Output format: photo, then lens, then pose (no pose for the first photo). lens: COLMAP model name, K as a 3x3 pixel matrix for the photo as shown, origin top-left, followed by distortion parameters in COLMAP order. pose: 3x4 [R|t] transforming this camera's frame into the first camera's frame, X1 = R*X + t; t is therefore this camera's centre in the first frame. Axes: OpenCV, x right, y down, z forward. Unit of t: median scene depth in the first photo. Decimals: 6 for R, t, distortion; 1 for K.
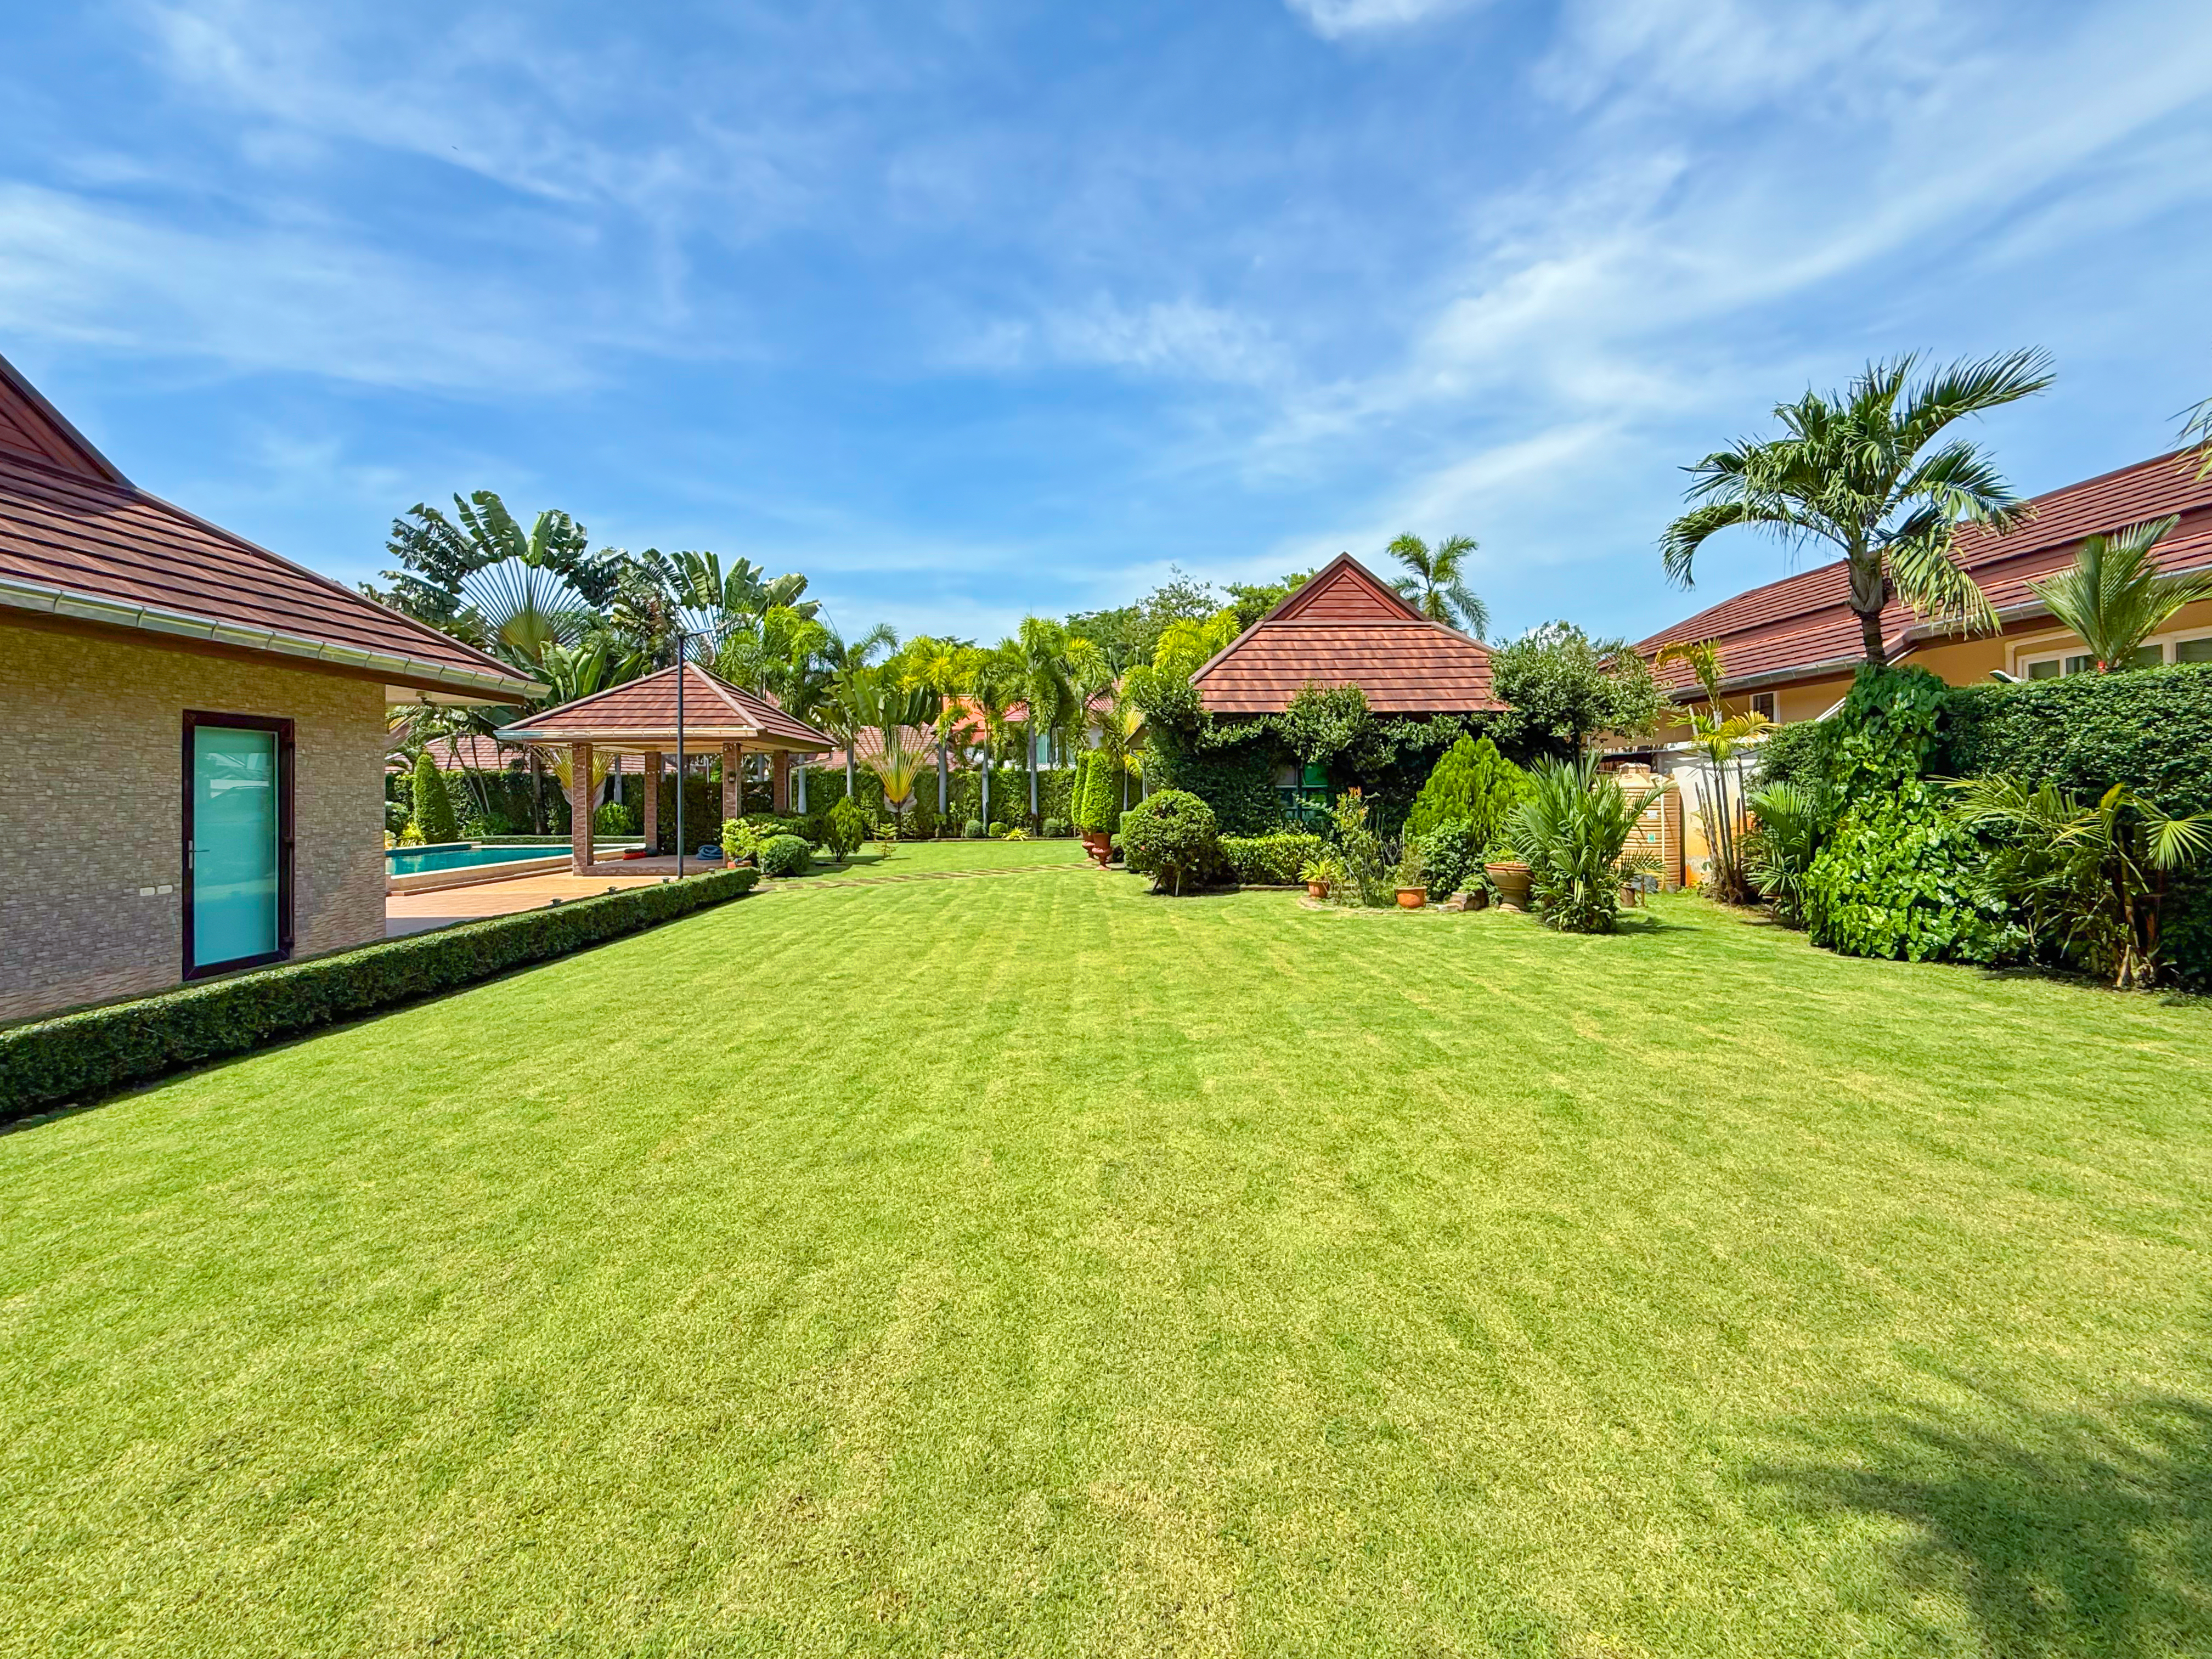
lens RADIAL K [[900.6, 0, 1133.1], [0, 900.6, 798.1], [0, 0, 1]] dist [-0.003271, 0.001086]
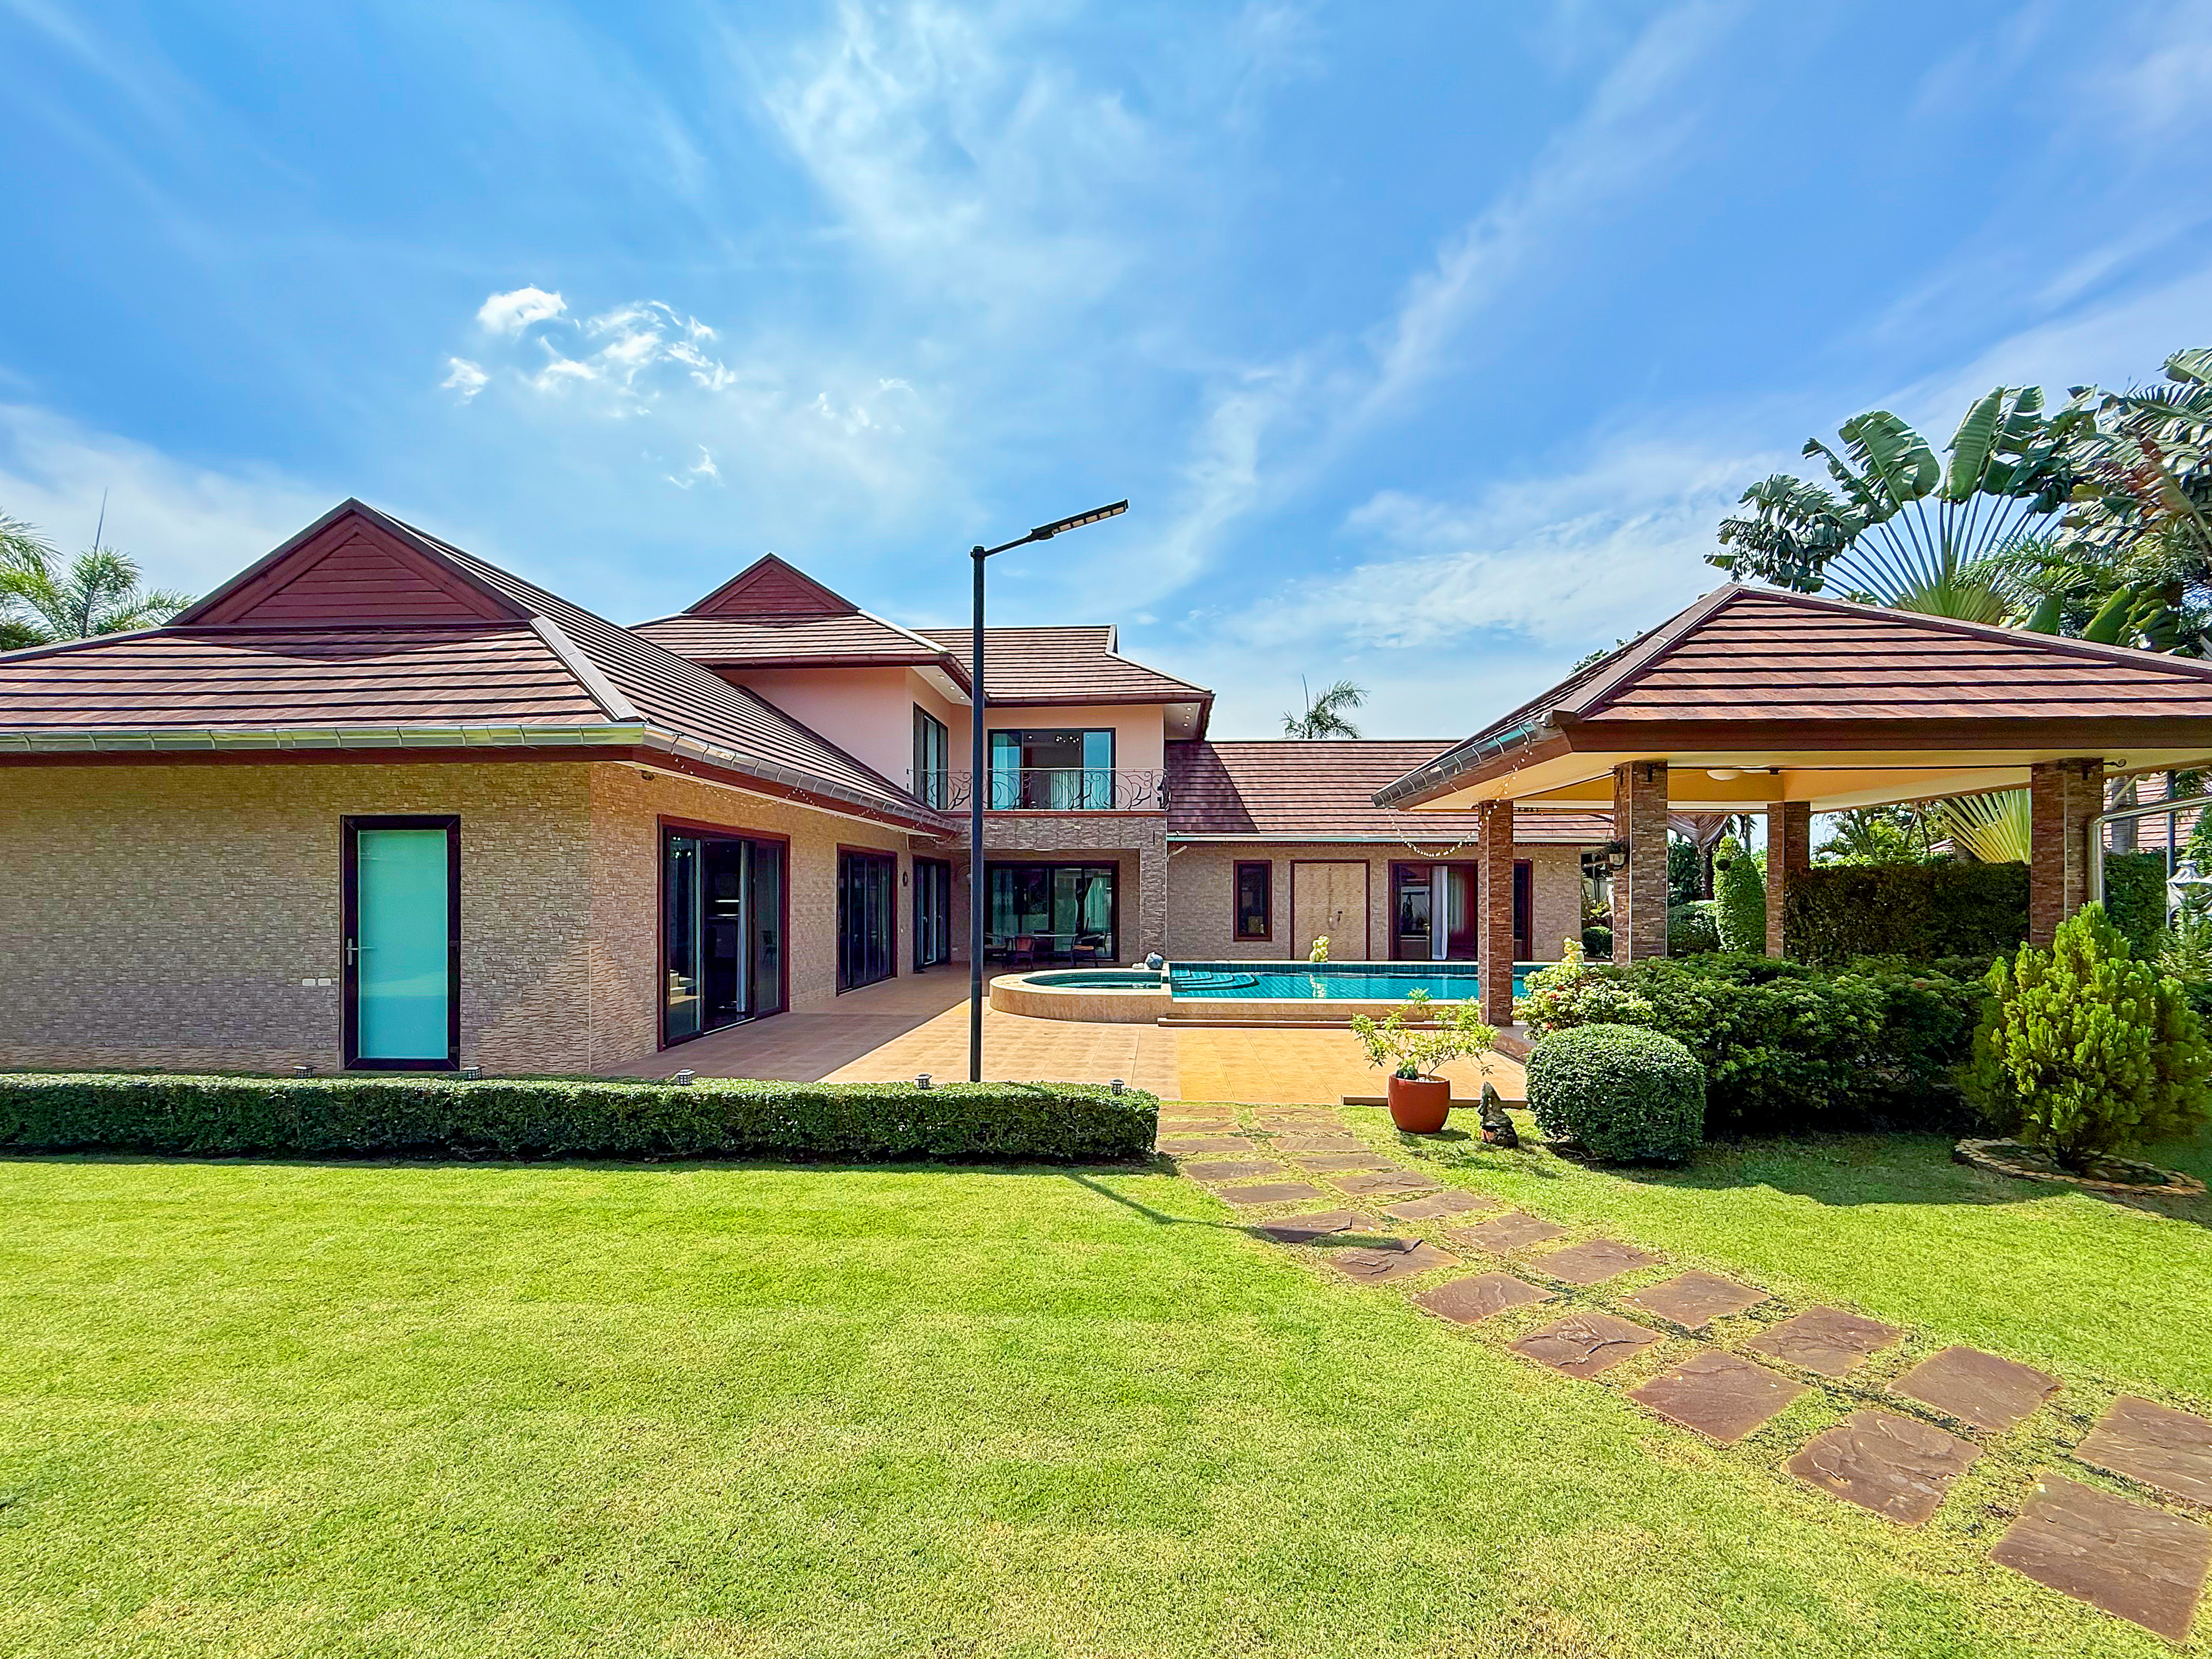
lens RADIAL K [[900.6, 0, 1088.3], [0, 900.6, 895.9], [0, 0, 1]] dist [-0.003271, 0.001086]
pose [[-0.111369, 0.009300, -0.993736, -0.024100], [-0.005436, 0.999936, 0.009968, -0.005080], [0.993764, 0.006512, -0.111311, 0.535252]]
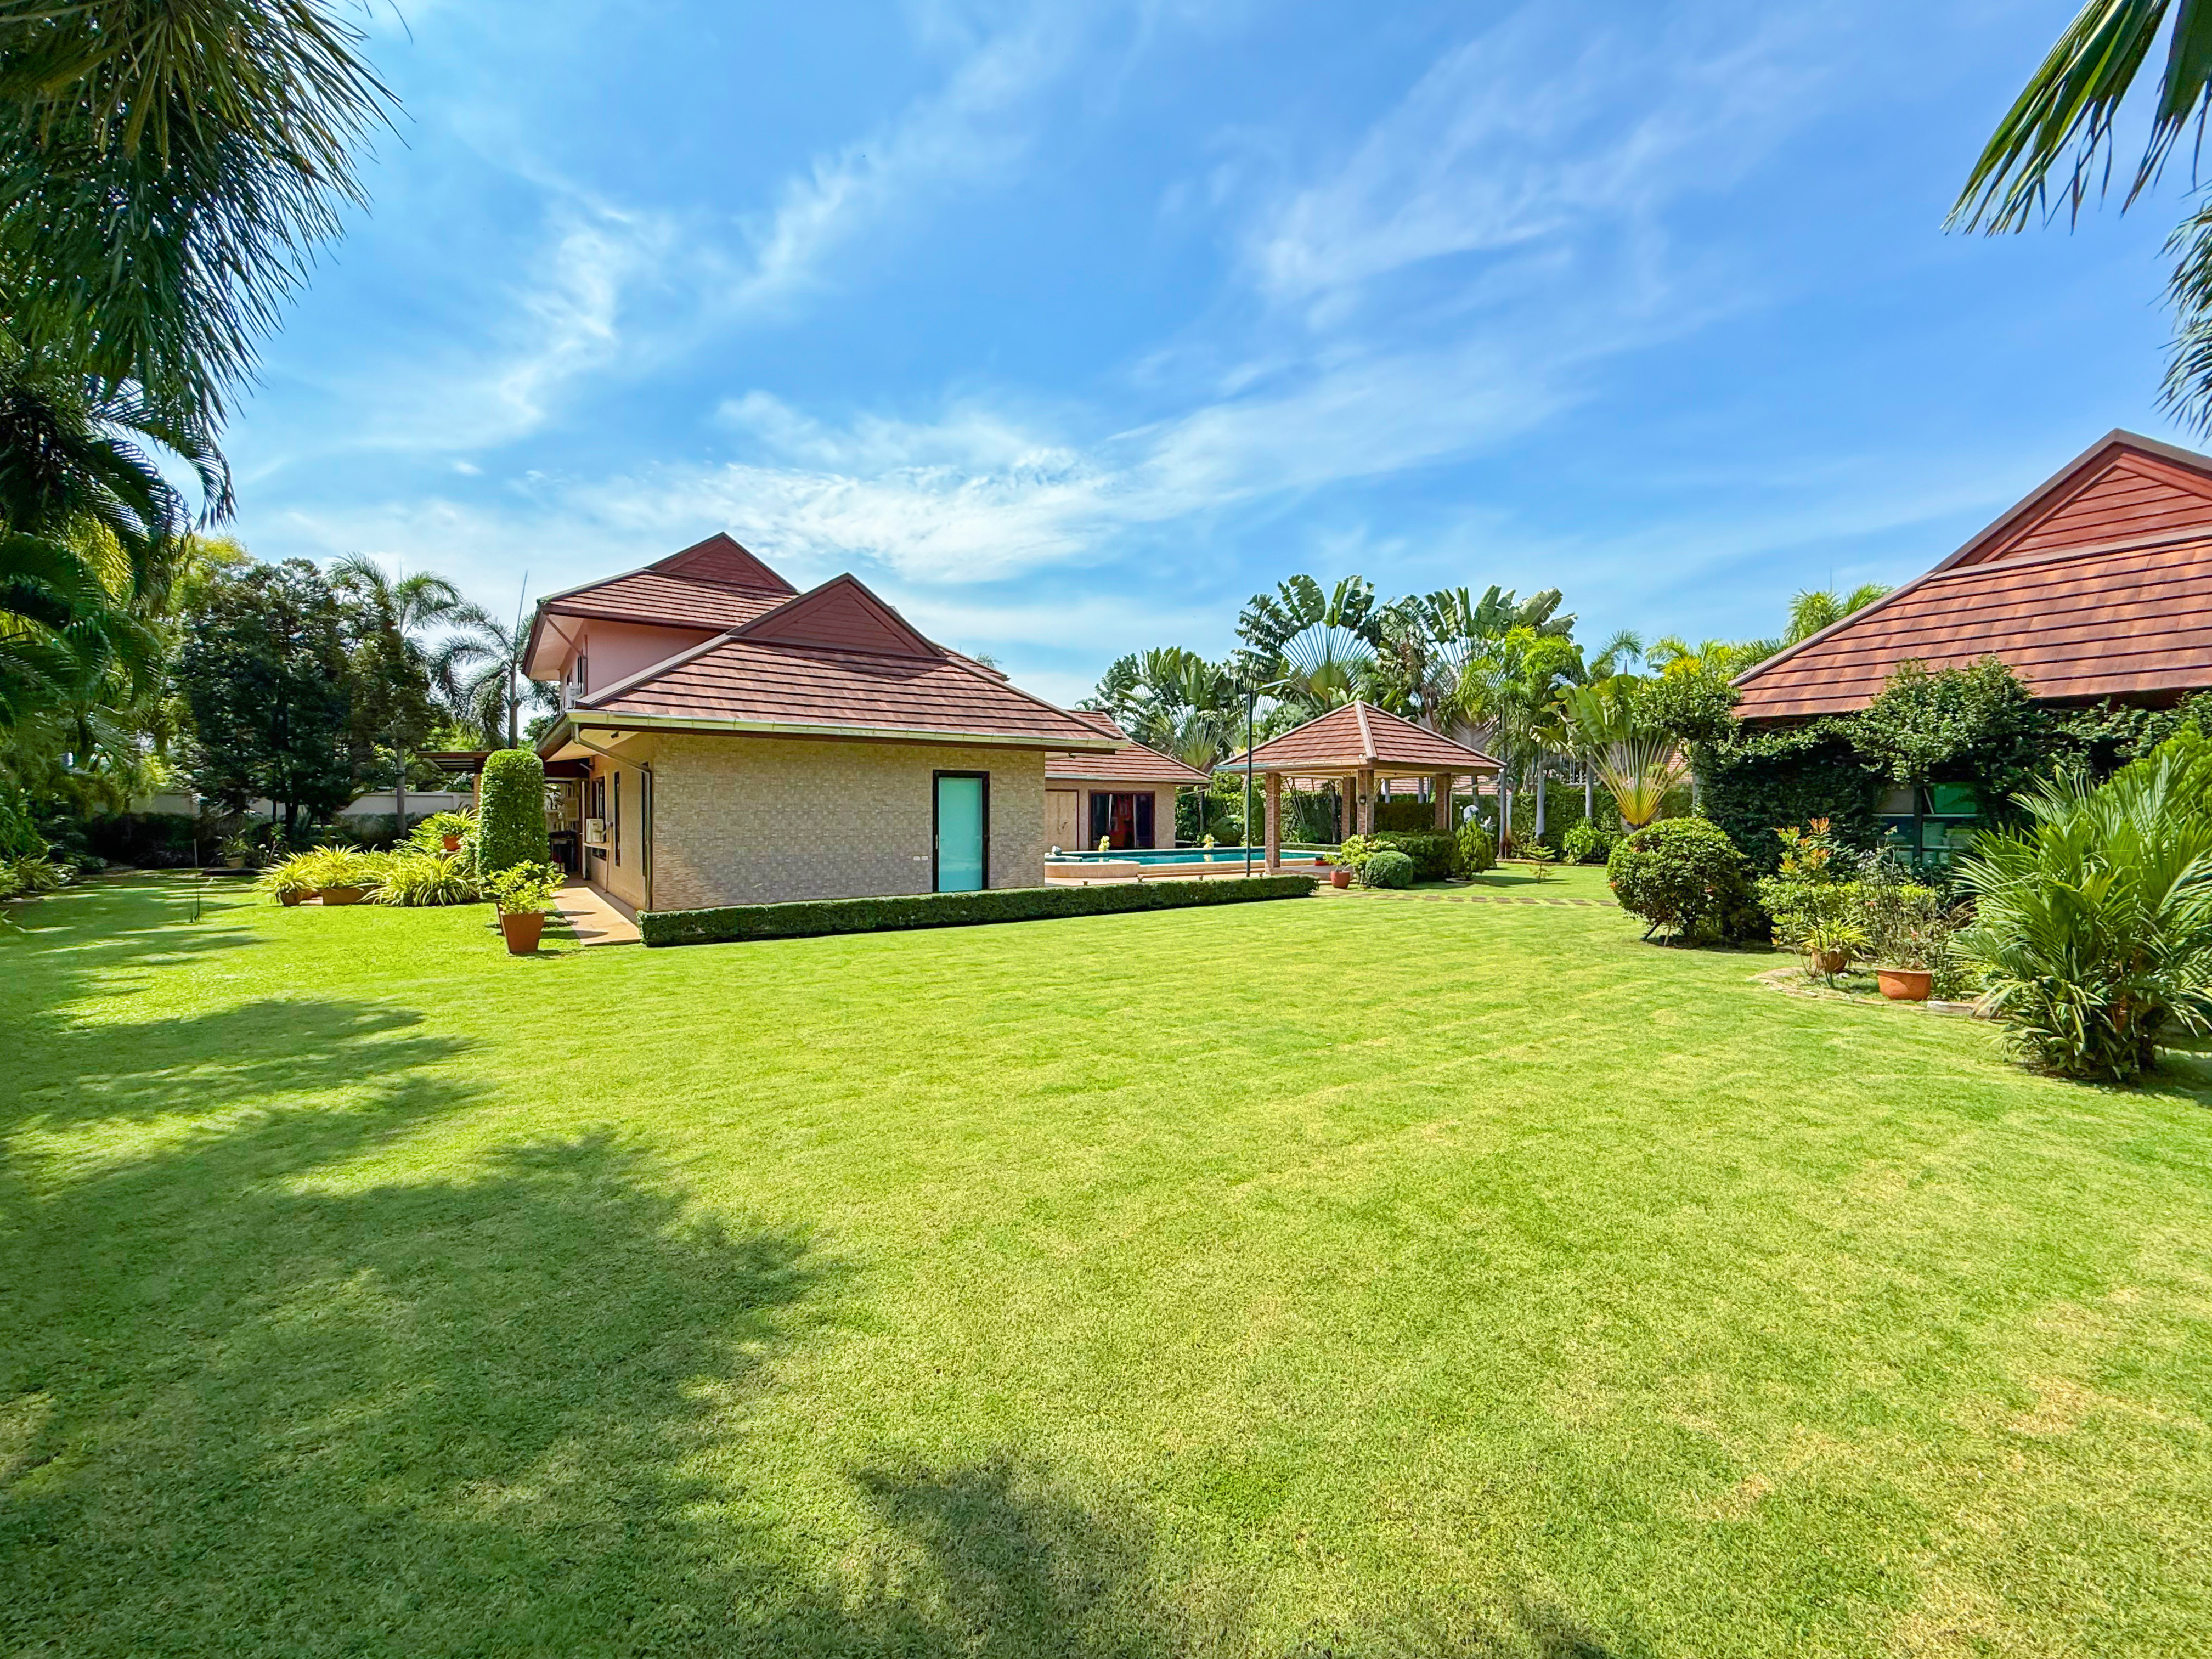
lens RADIAL K [[900.6, 0, 1104.5], [0, 900.6, 860.9], [0, 0, 1]] dist [-0.003271, 0.001086]
pose [[0.546142, 0.057848, -0.835693, 0.229381], [-0.014667, 0.998120, 0.059507, -0.005594], [0.837564, -0.020242, 0.545964, 0.057497]]
